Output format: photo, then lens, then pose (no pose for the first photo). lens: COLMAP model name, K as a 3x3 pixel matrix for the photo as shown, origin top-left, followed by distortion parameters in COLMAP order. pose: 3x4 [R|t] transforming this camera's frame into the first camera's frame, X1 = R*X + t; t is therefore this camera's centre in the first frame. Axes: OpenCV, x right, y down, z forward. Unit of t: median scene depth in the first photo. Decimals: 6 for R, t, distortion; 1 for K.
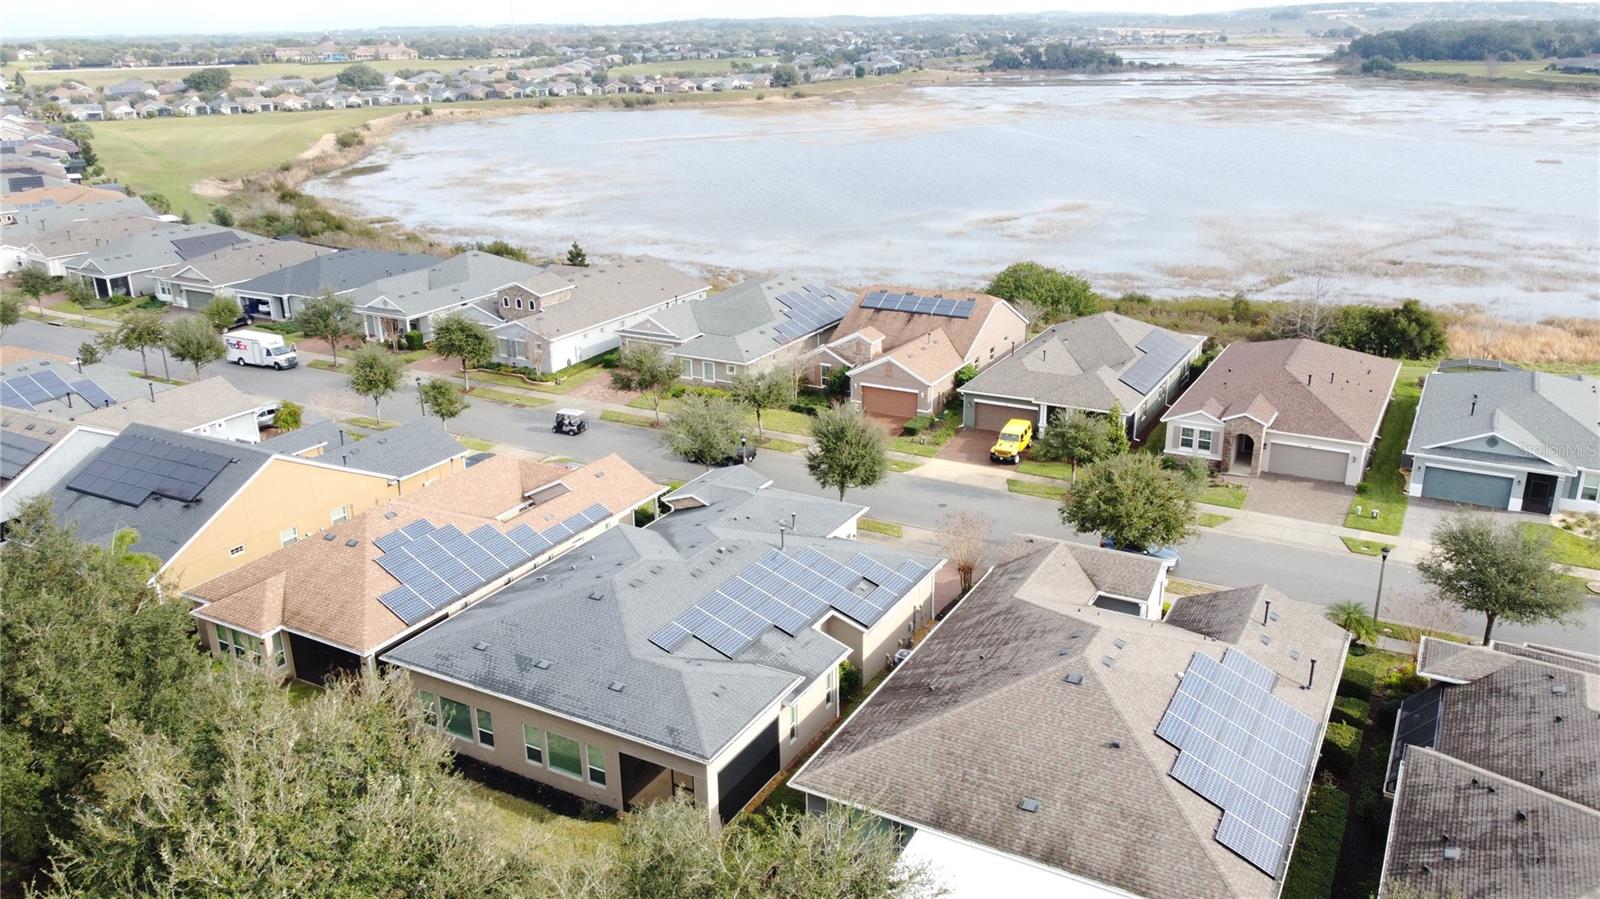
lens RADIAL K [[1209.4, 0, 804.4], [0, 1209.4, 463.9], [0, 0, 1]] dist [0.006334, -0.015488]
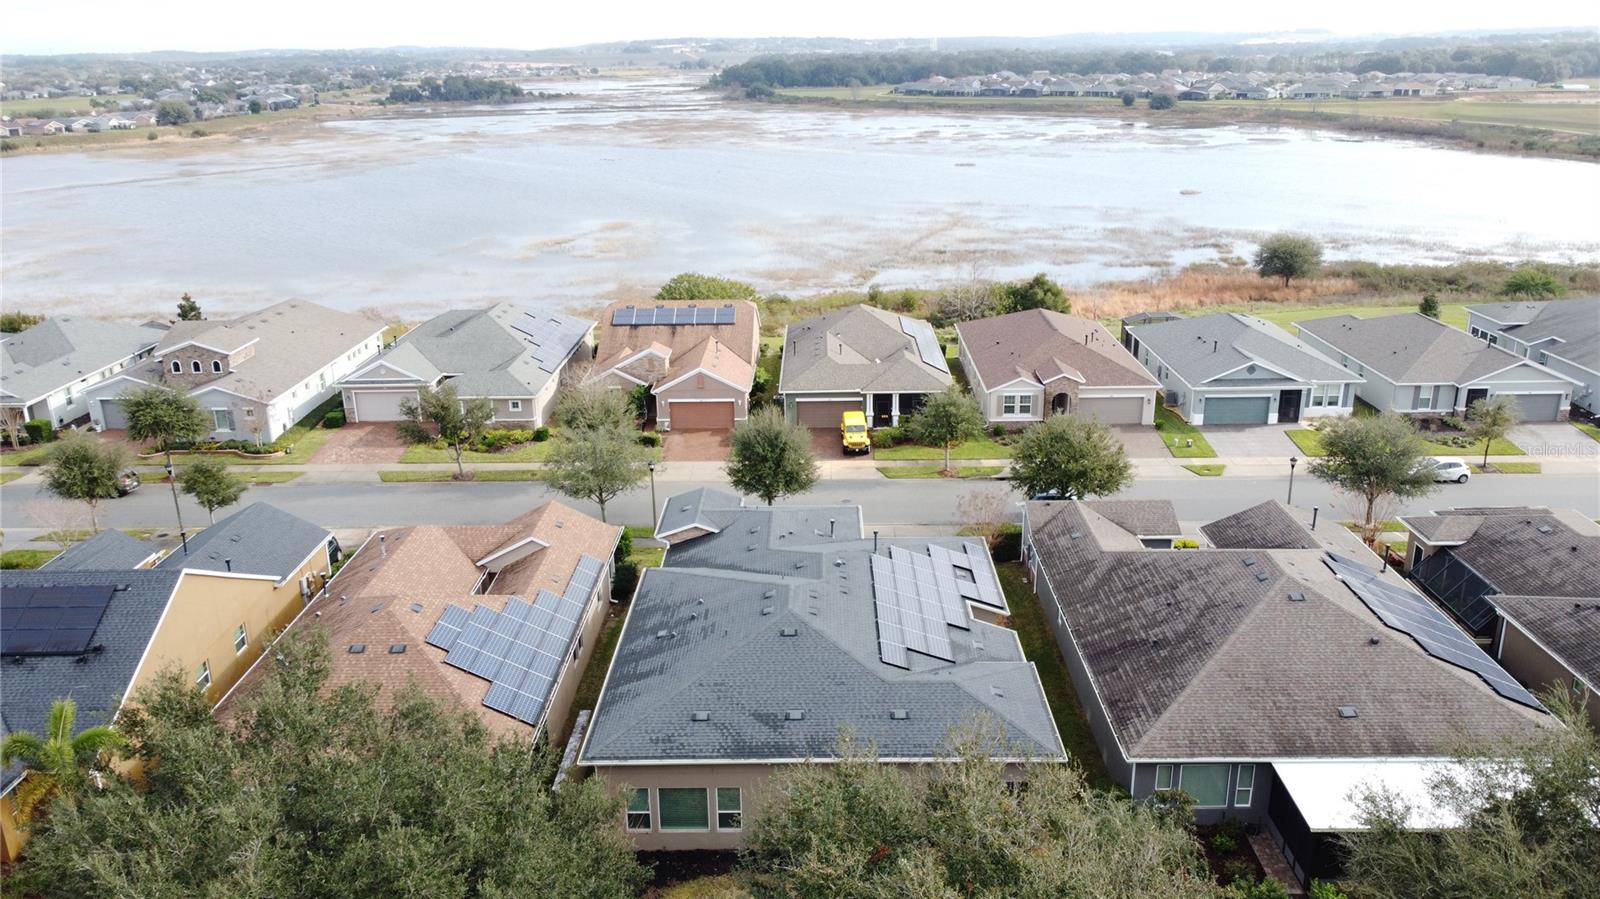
lens RADIAL K [[1209.4, 0, 804.9], [0, 1209.4, 460.0], [0, 0, 1]] dist [0.006334, -0.015488]
pose [[0.877792, -0.152794, 0.454022, -0.244463], [0.165941, 0.986074, 0.011024, -0.010563], [-0.449384, 0.065664, 0.890922, 0.086694]]
